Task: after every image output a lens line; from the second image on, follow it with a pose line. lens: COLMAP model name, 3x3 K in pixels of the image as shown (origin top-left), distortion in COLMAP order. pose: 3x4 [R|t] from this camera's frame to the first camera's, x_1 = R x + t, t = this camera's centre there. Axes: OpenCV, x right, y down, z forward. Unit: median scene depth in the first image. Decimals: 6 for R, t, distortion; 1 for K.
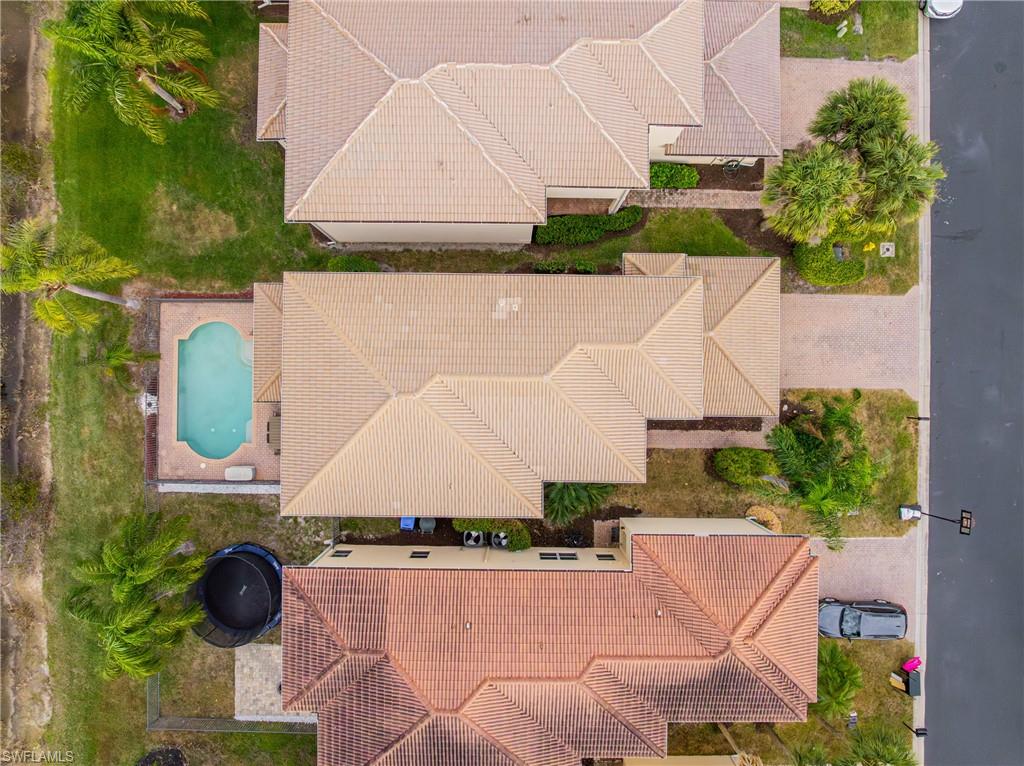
lens RADIAL K [[716.8, 0, 510.6], [0, 716.8, 381.9], [0, 0, 1]] dist [-0.030241, 0.001566]
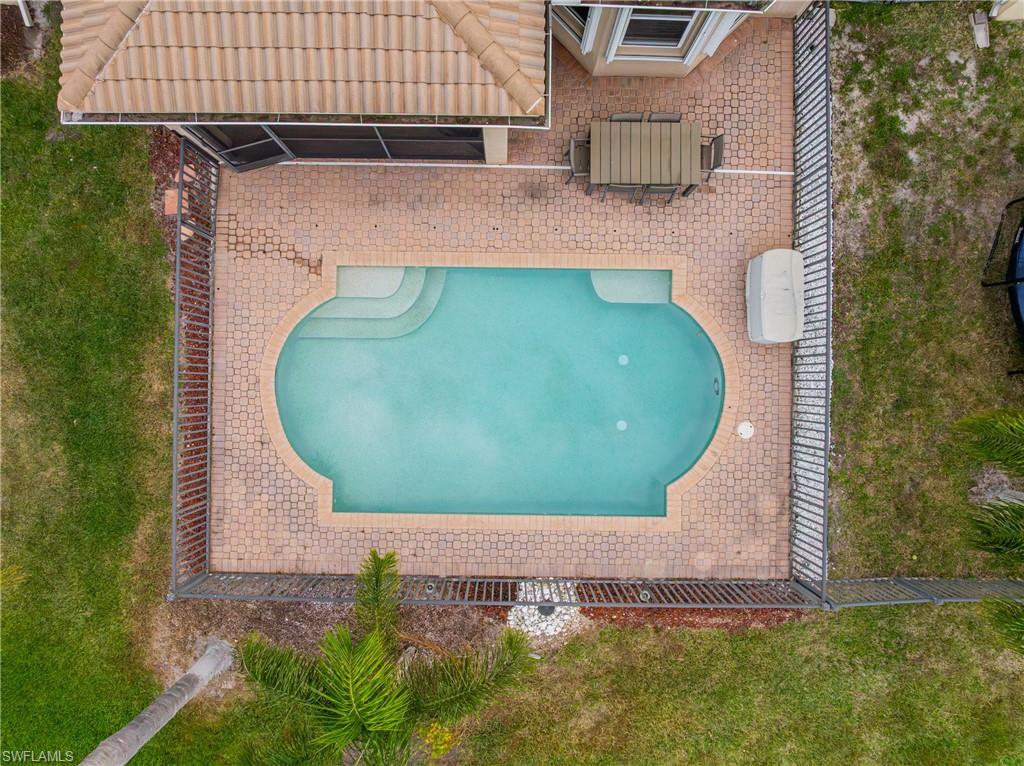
lens RADIAL K [[716.8, 0, 513.0], [0, 716.8, 381.3], [0, 0, 1]] dist [-0.030241, 0.001566]
pose [[0.004654, -0.999984, 0.003221, -0.411602], [0.999785, 0.004718, 0.020184, 0.010964], [-0.020199, 0.003126, 0.999791, 0.693548]]
